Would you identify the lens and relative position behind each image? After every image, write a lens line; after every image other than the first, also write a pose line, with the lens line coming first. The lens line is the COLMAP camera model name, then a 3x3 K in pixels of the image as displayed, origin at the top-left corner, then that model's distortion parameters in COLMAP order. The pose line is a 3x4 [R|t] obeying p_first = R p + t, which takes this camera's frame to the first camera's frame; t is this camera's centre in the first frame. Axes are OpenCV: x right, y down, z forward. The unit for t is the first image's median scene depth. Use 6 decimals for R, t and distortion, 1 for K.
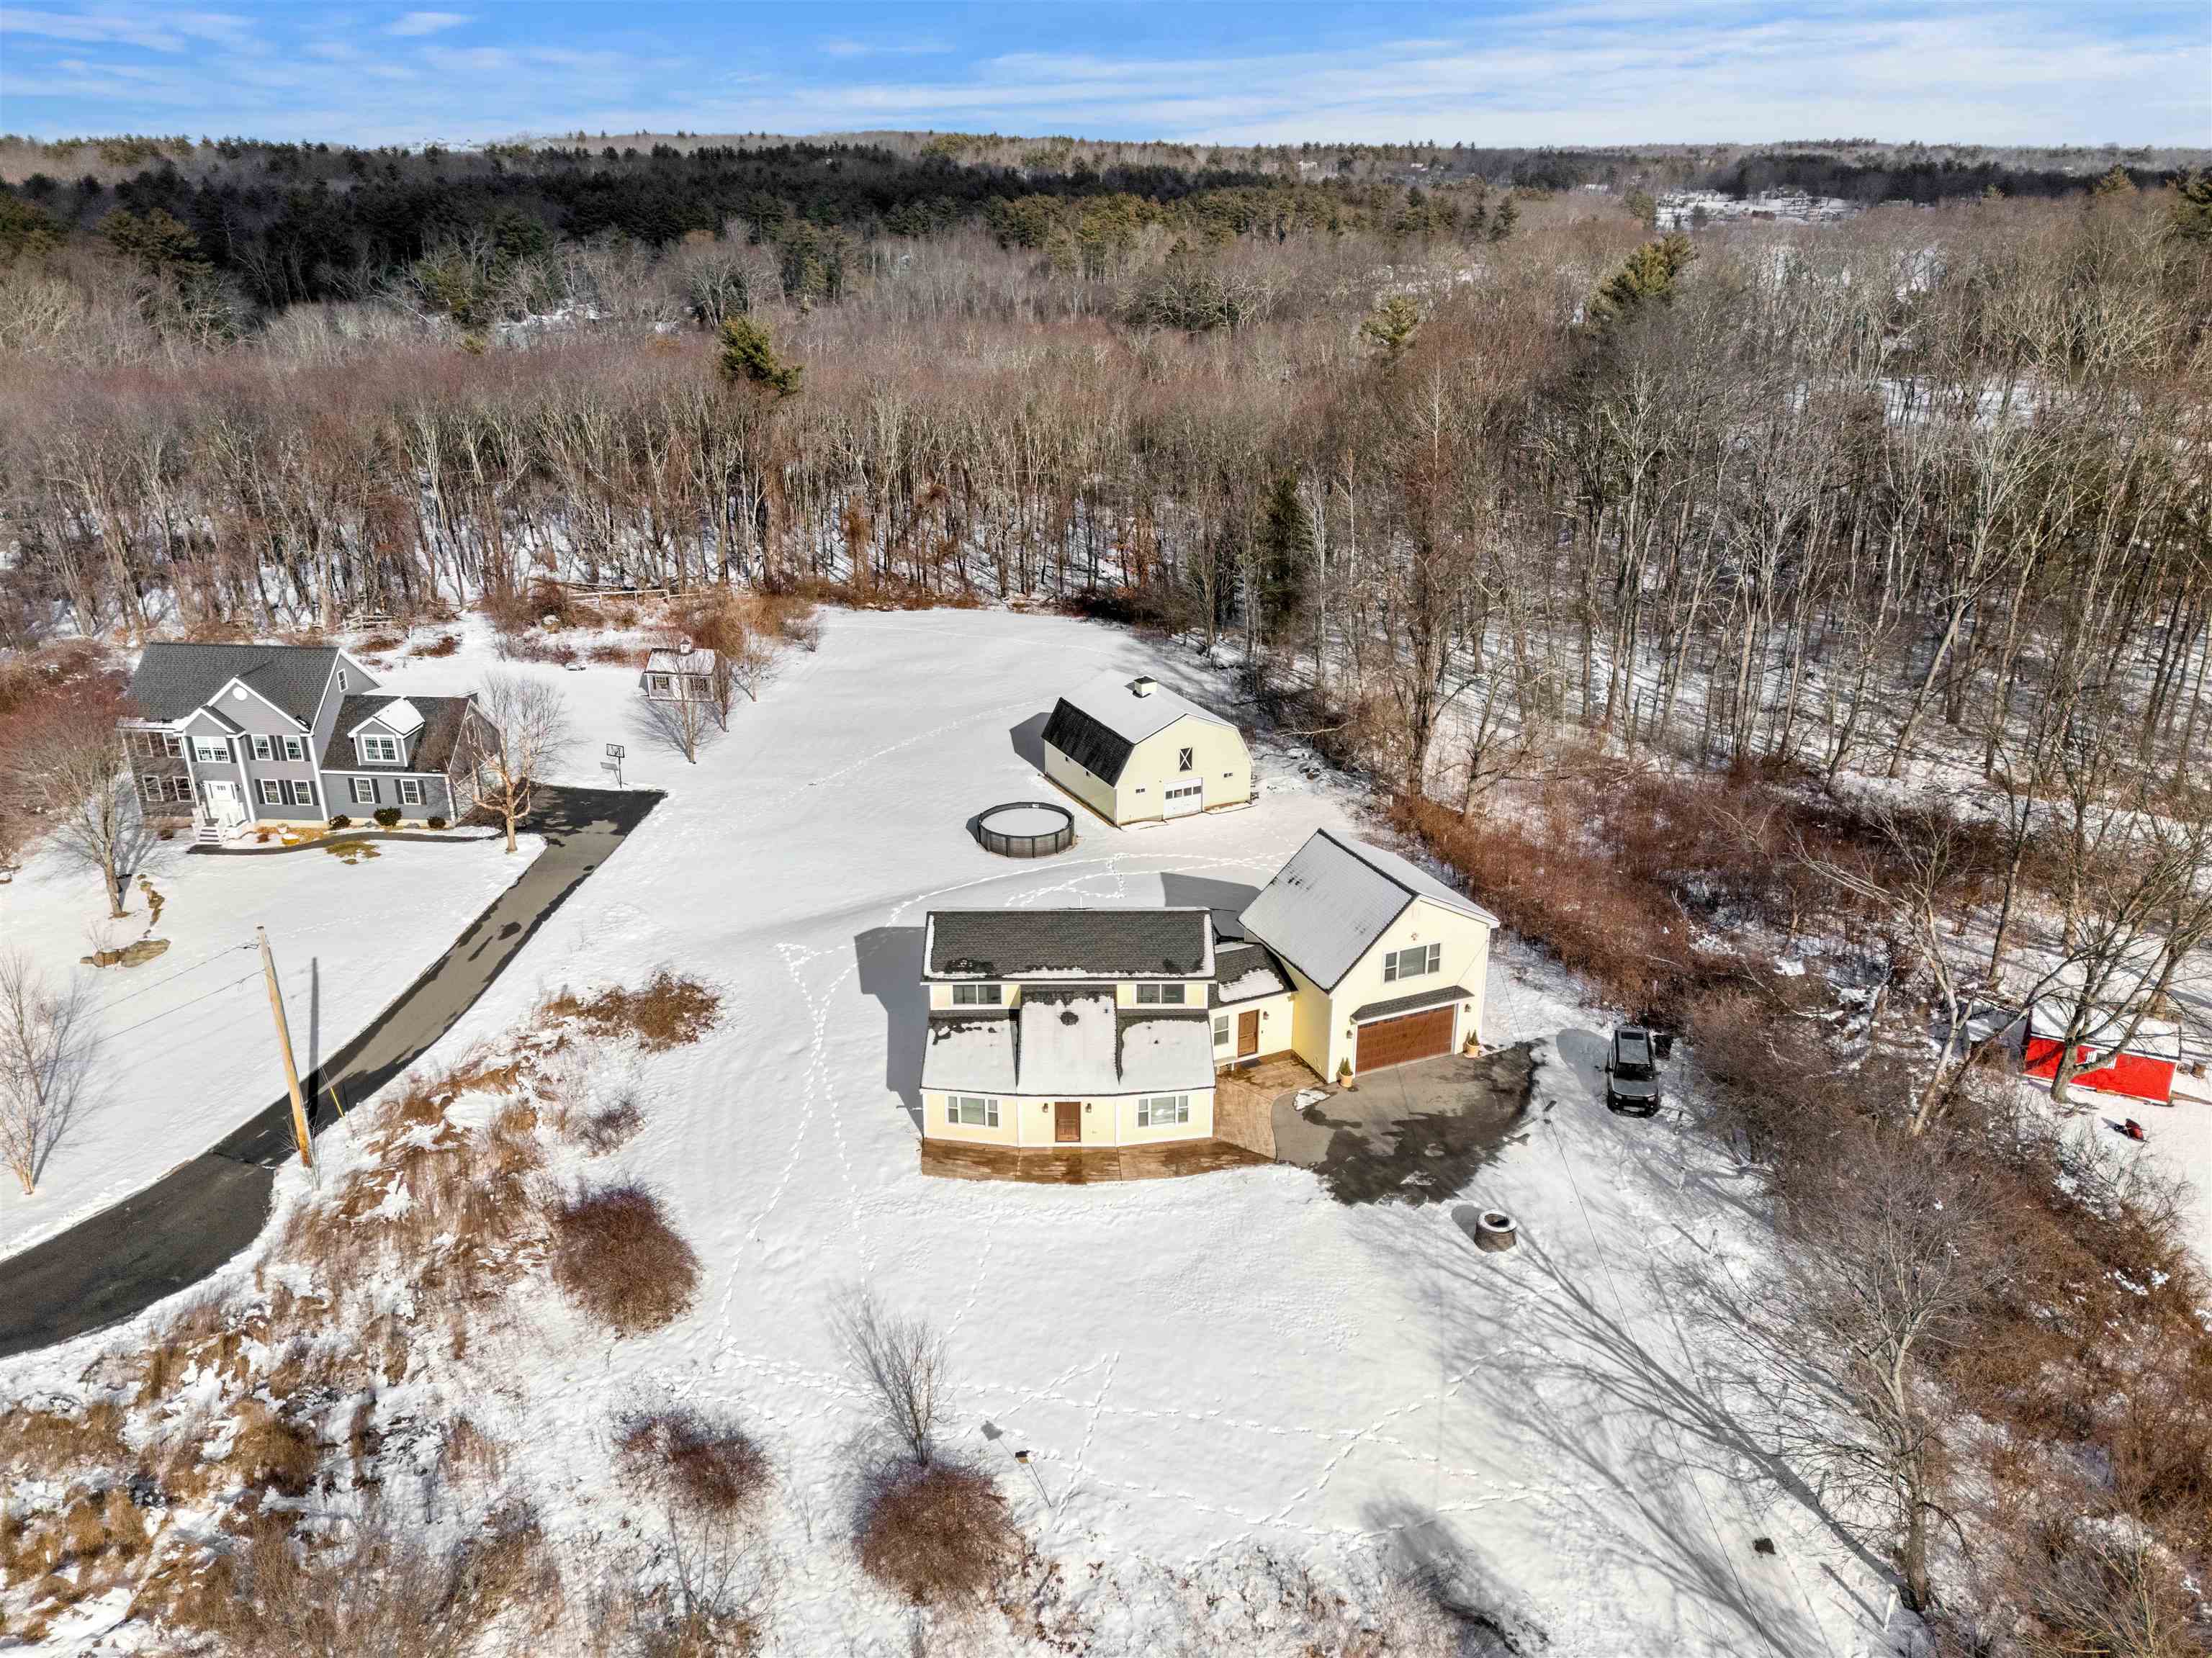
lens RADIAL K [[1588.5, 0, 1106.0], [0, 1588.5, 829.0], [0, 0, 1]] dist [0.075535, -0.001498]
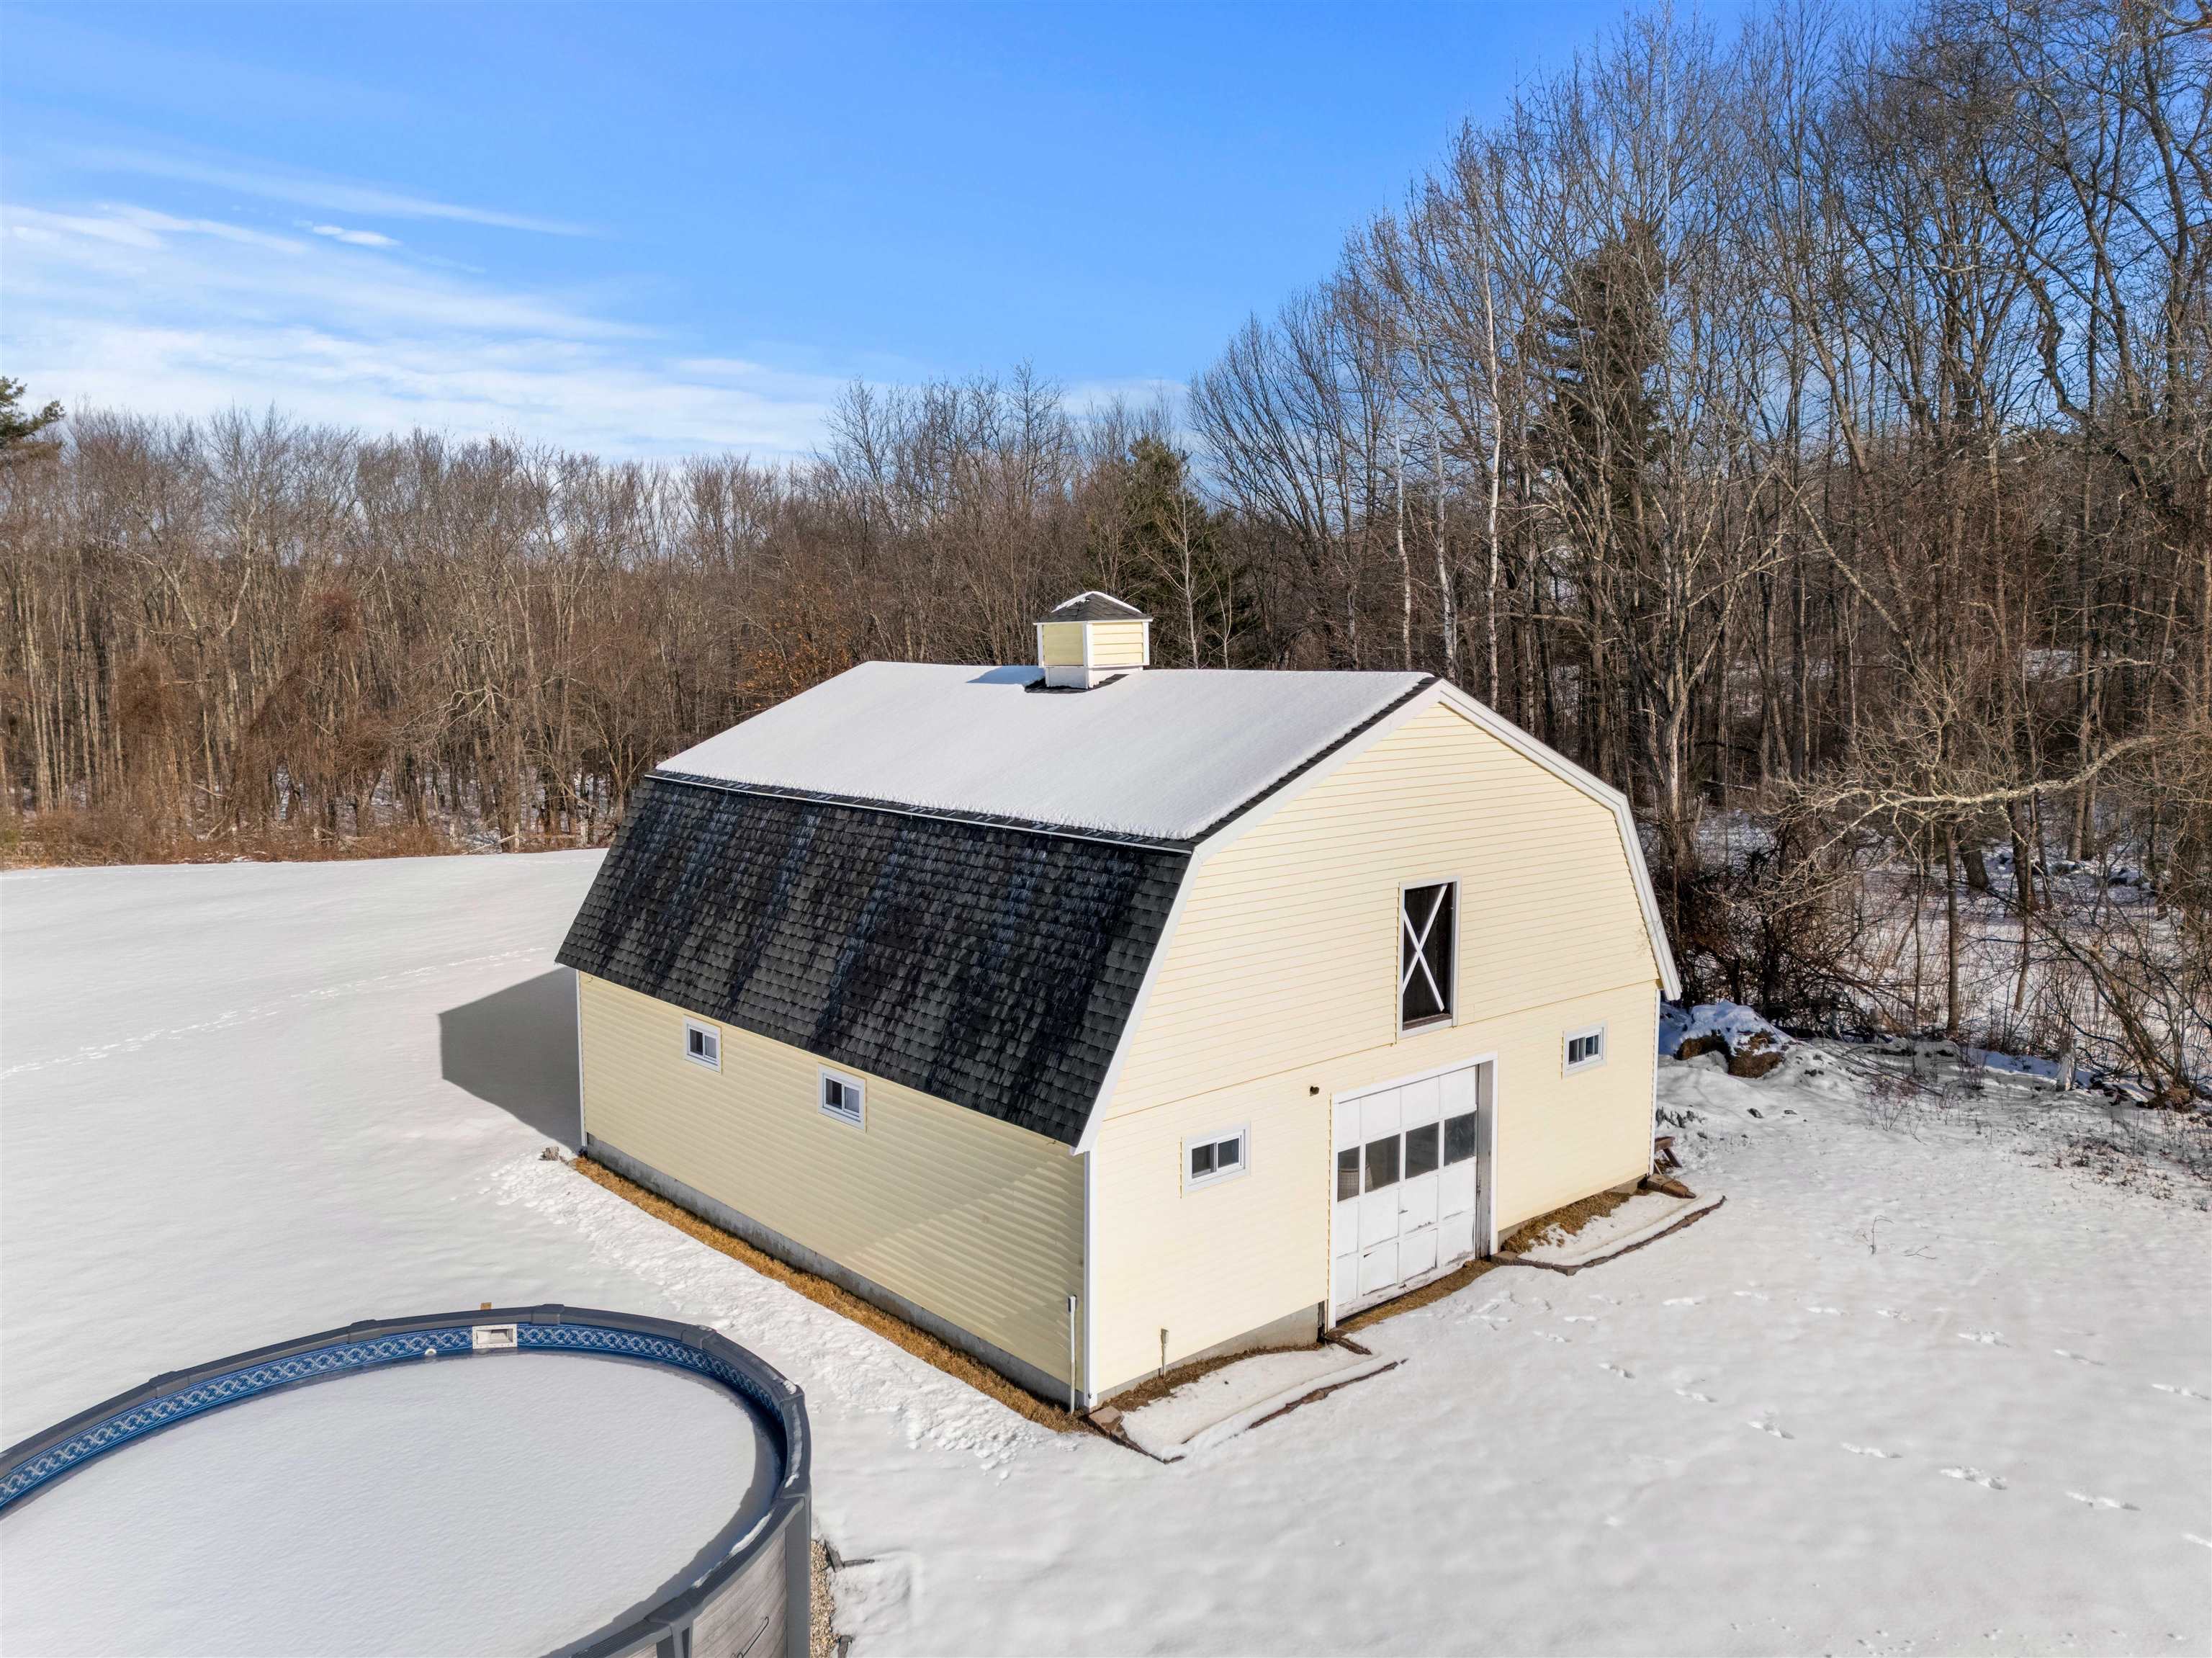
lens RADIAL K [[1588.9, 0, 1106.0], [0, 1588.9, 829.0], [0, 0, 1]] dist [0.075535, -0.001498]
pose [[0.964563, -0.028997, 0.262253, -0.029063], [0.098045, 0.962163, -0.254224, -0.016495], [-0.244958, 0.270928, 0.930910, 0.859618]]
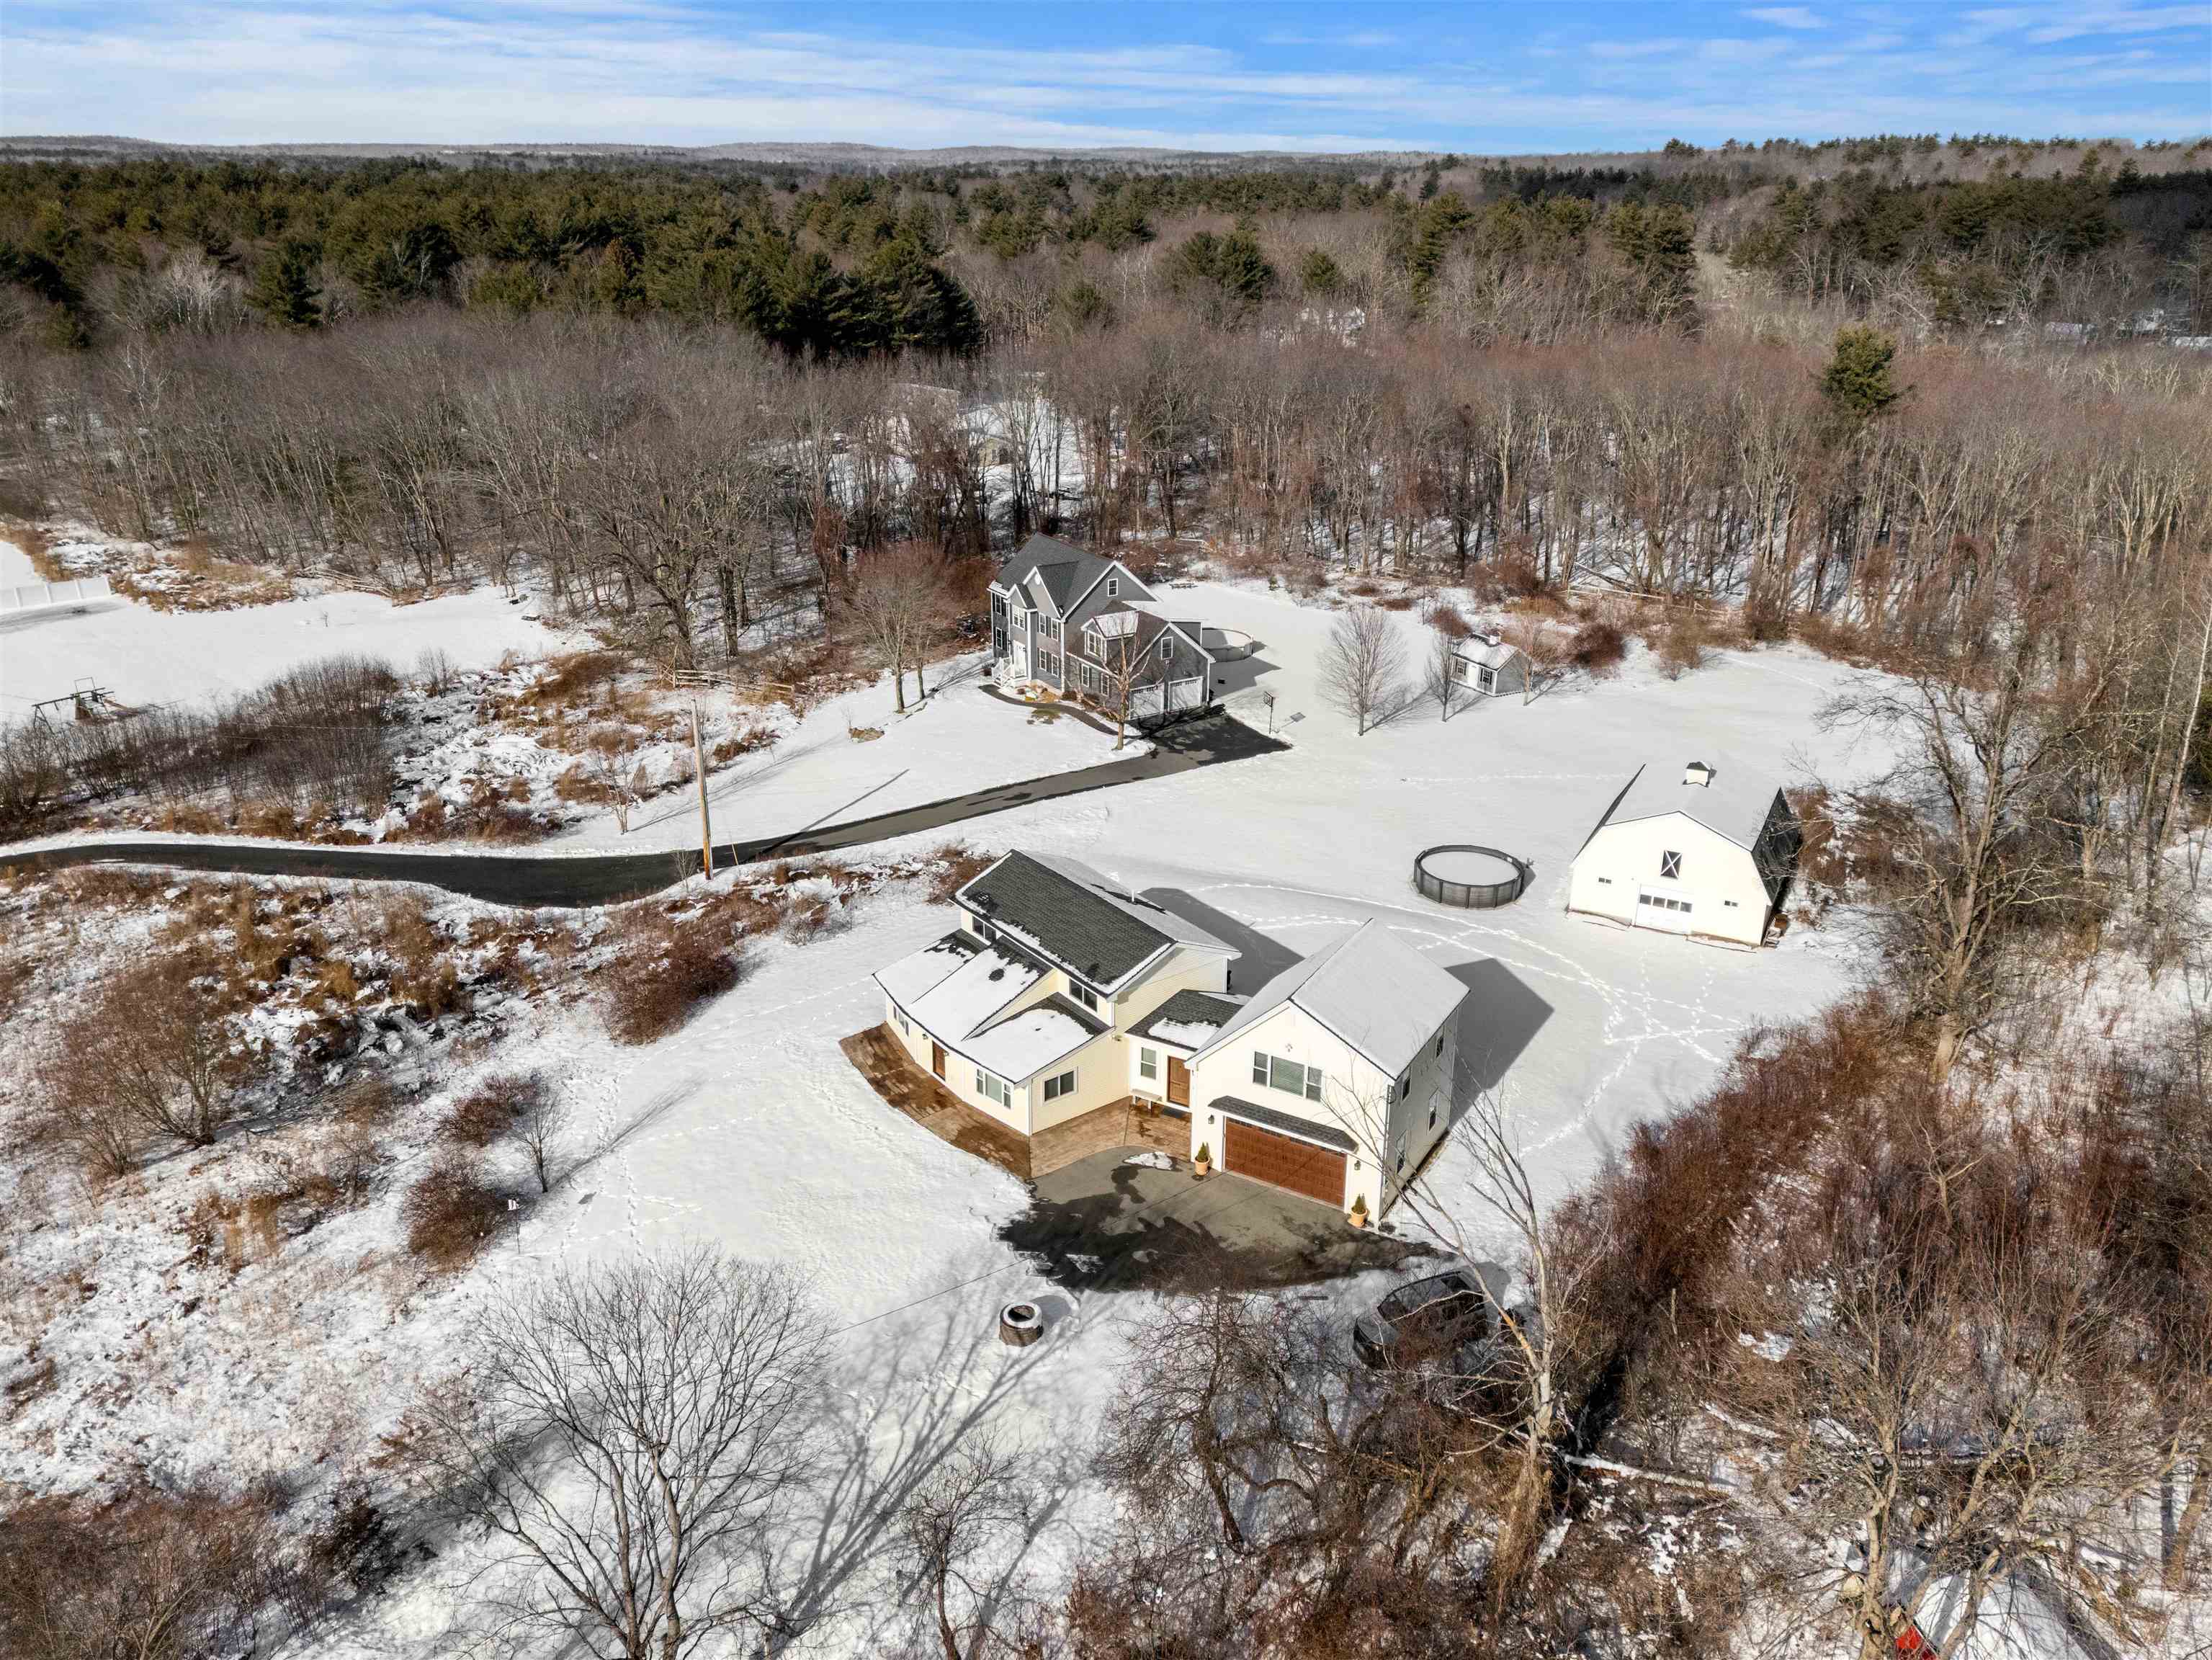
lens RADIAL K [[1588.9, 0, 1106.0], [0, 1588.9, 830.0], [0, 0, 1]] dist [0.075535, -0.001498]
pose [[0.599214, 0.305067, -0.740187, 0.498344], [-0.304138, 0.941982, 0.142023, -0.091967], [0.740569, 0.140016, 0.657231, 0.230702]]
